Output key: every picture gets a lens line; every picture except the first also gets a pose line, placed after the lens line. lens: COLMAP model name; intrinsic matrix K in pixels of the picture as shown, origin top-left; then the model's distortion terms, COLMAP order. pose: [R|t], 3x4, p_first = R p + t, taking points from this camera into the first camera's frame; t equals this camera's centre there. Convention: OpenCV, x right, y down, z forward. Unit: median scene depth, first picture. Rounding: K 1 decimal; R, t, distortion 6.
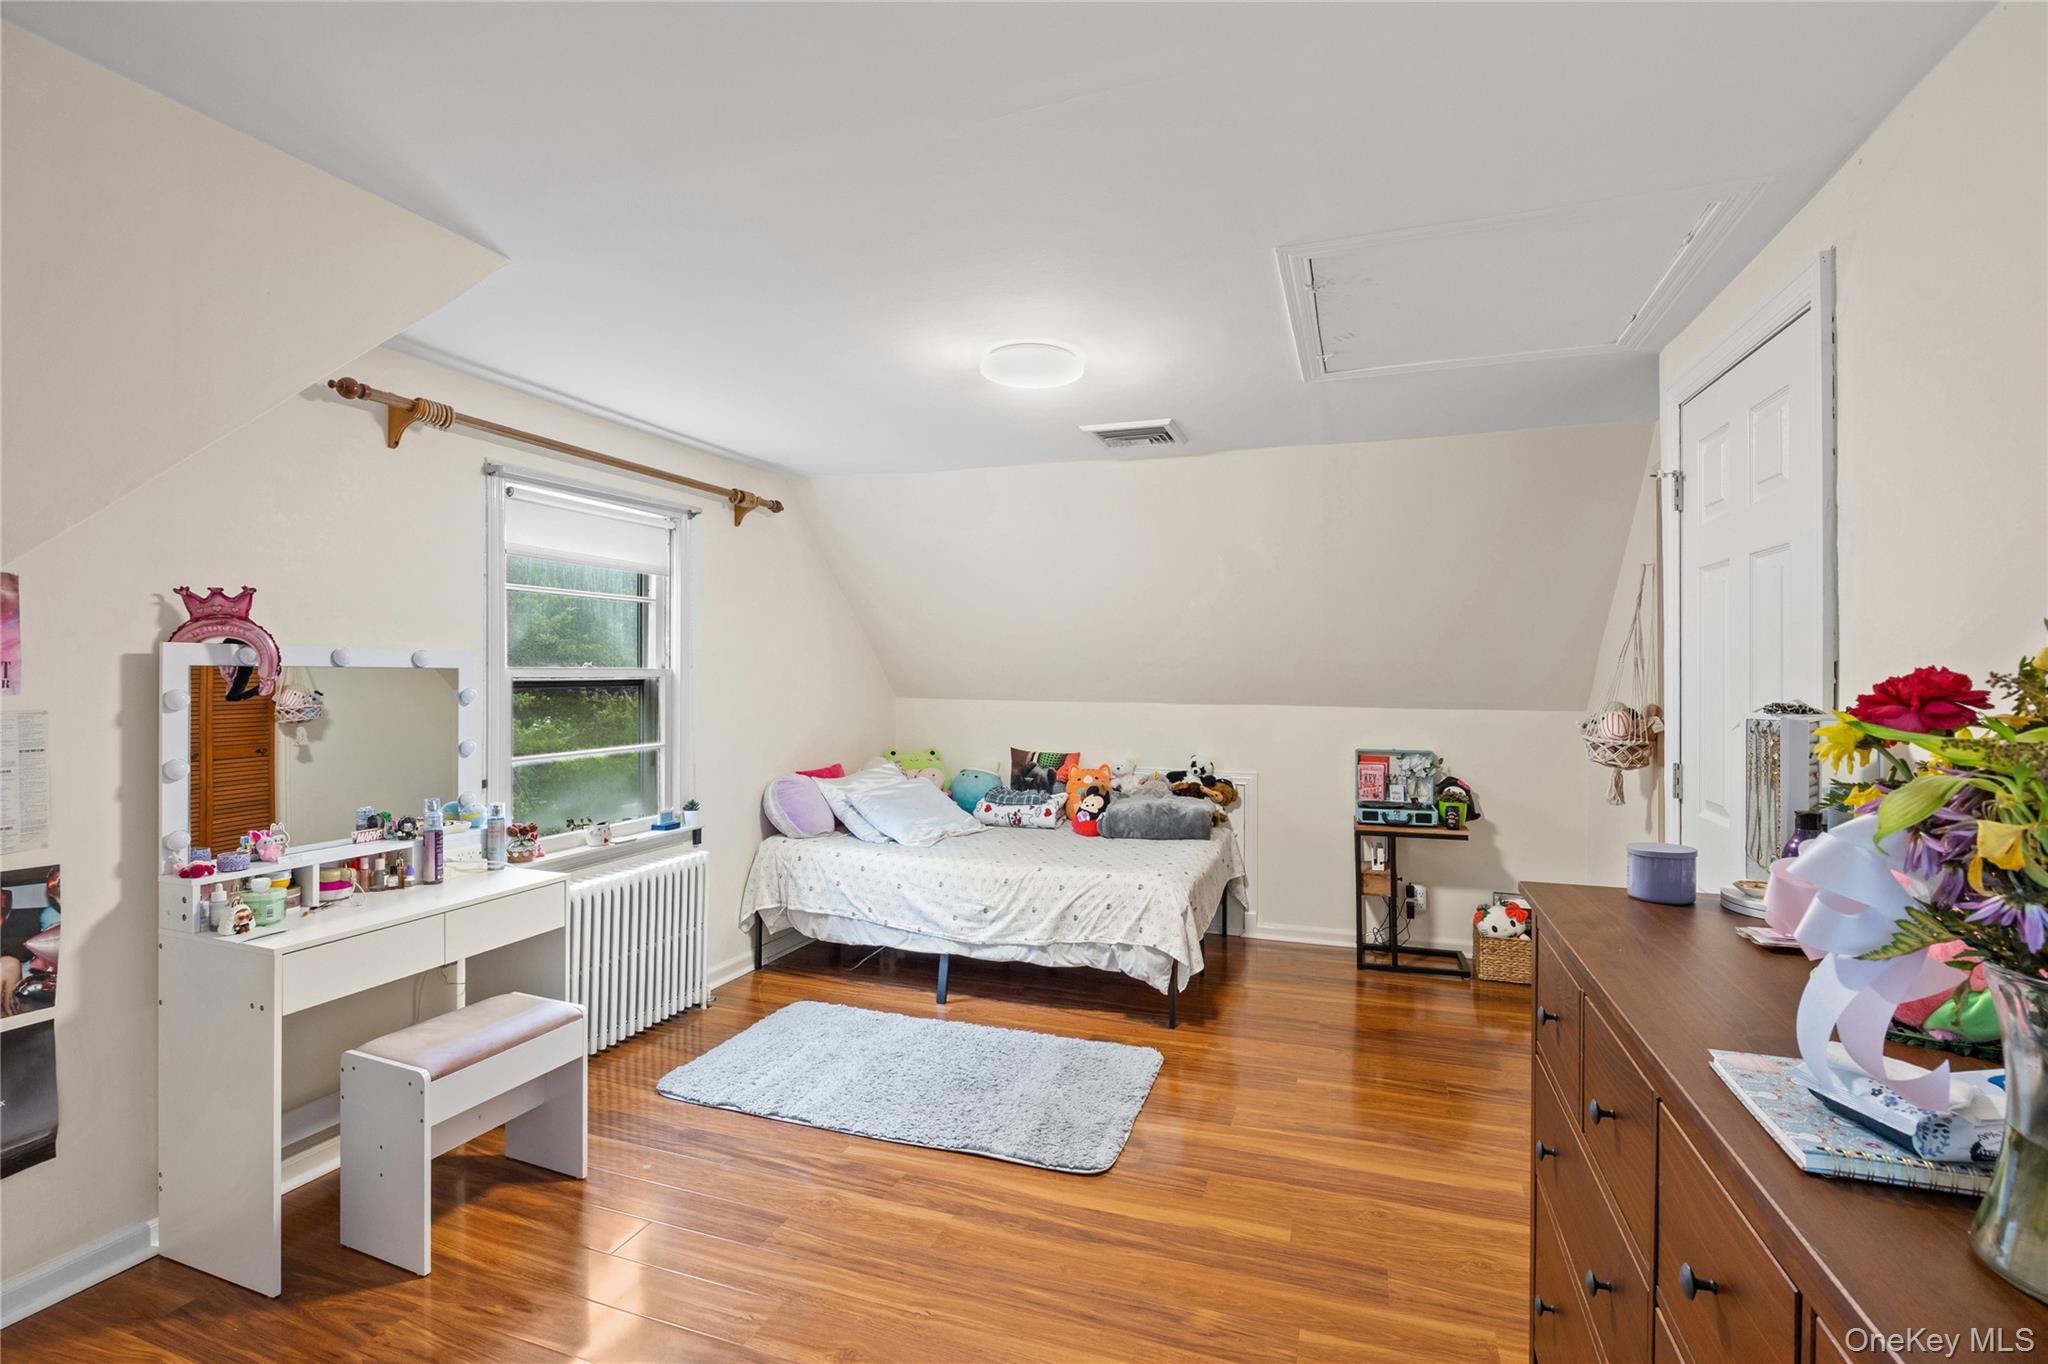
lens RADIAL K [[930.1, 0, 1030.5], [0, 930.1, 657.0], [0, 0, 1]] dist [-0.002061, -0.000070]
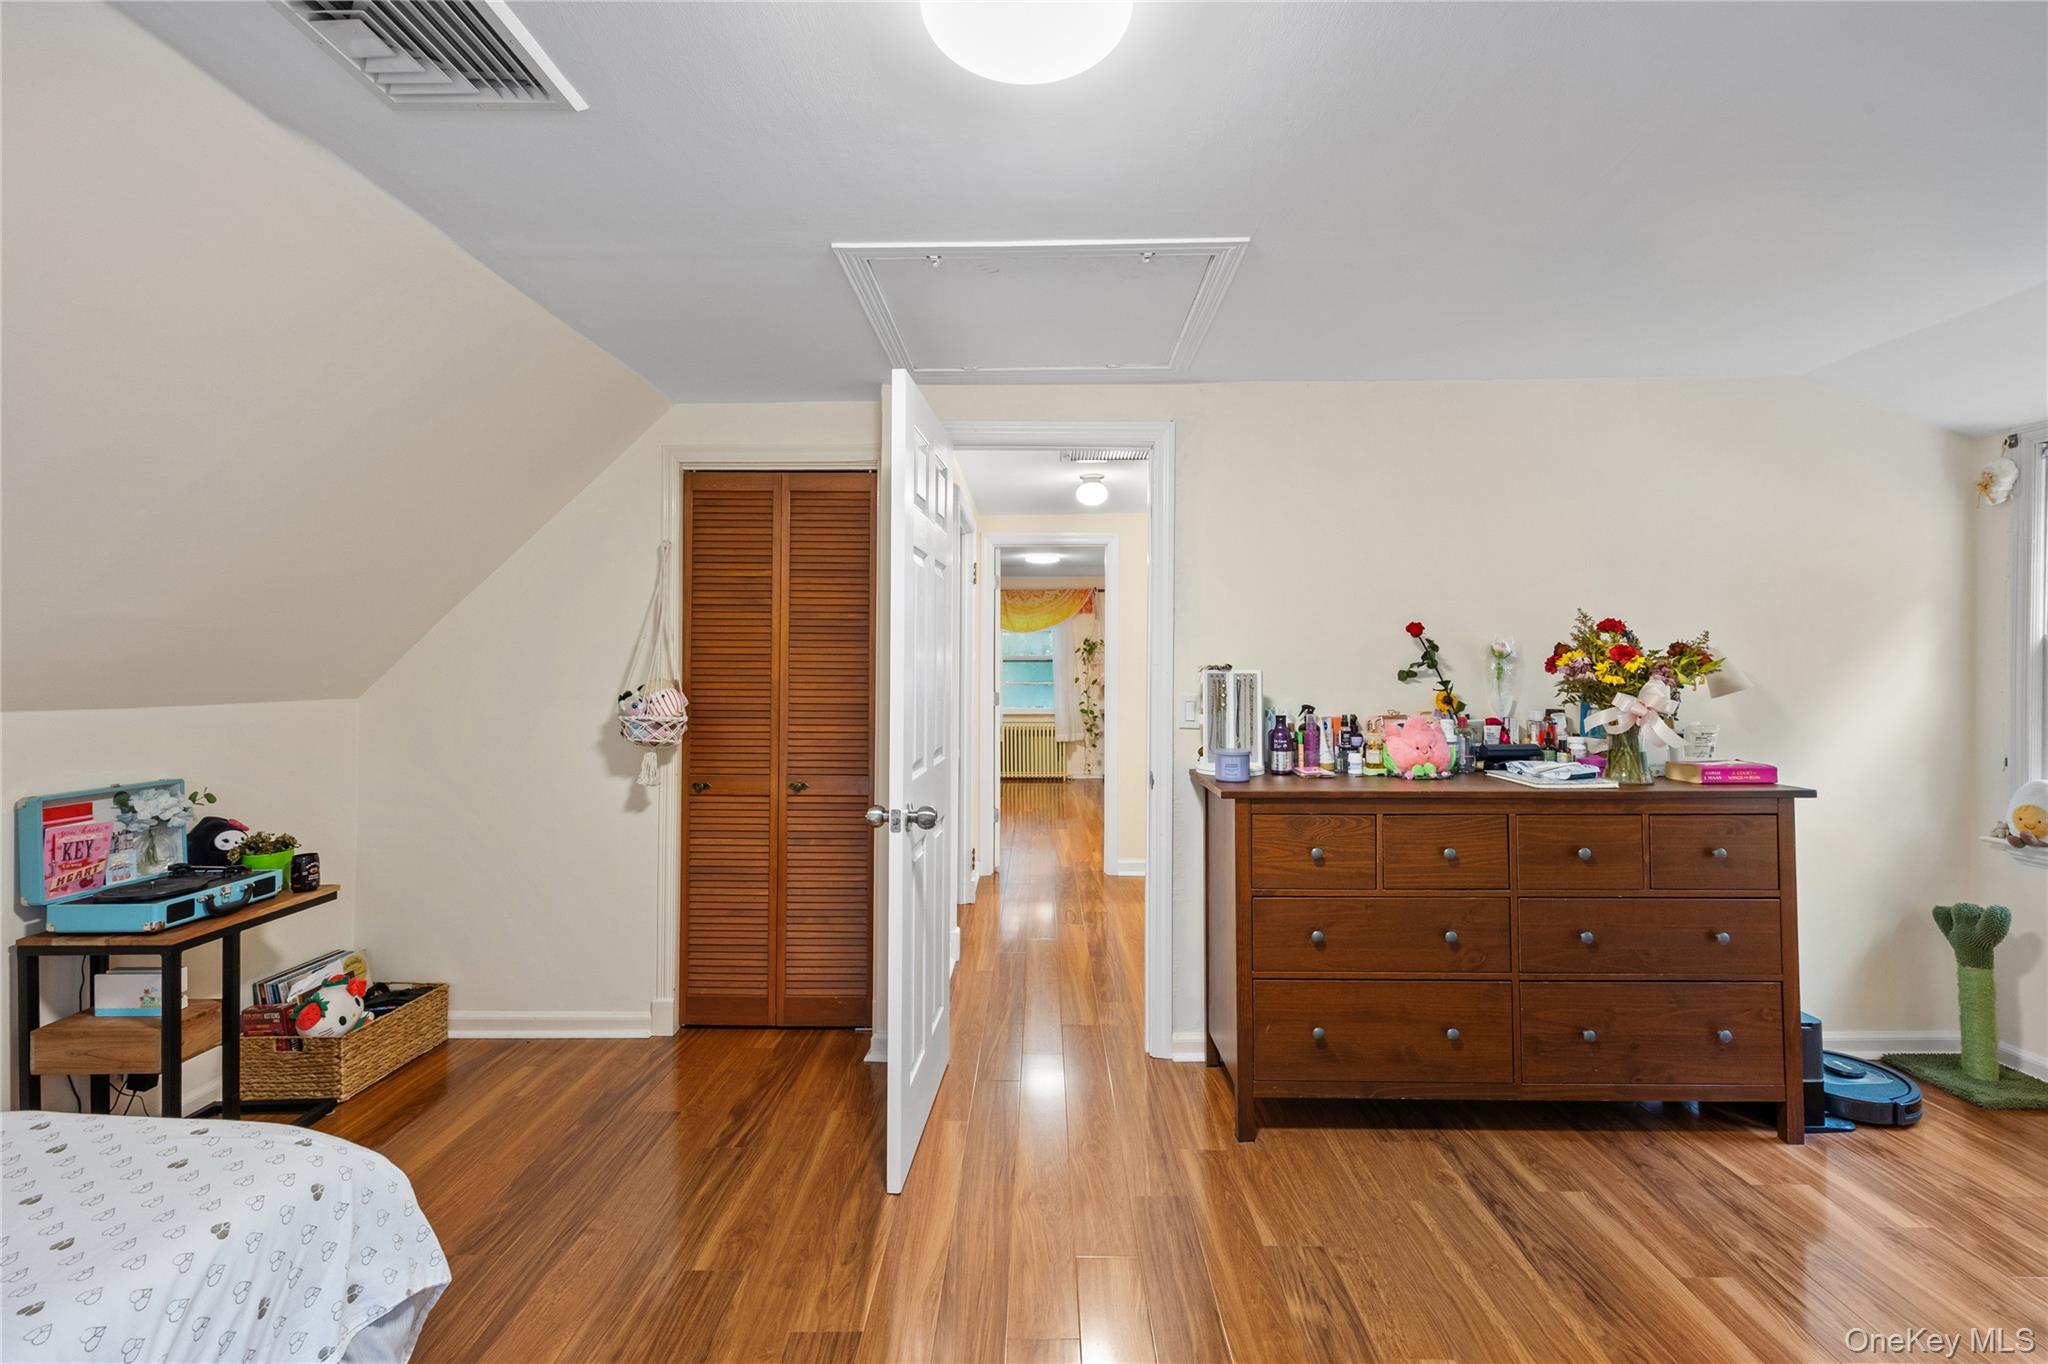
lens RADIAL K [[838.1, 0, 1018.9], [0, 838.1, 667.6], [0, 0, 1]] dist [0.006706, 0.000208]
pose [[-0.324174, 0.006327, 0.945976, -0.240367], [-0.005733, 0.999946, -0.008653, 0.035313], [-0.945980, -0.008228, -0.324120, 0.712642]]
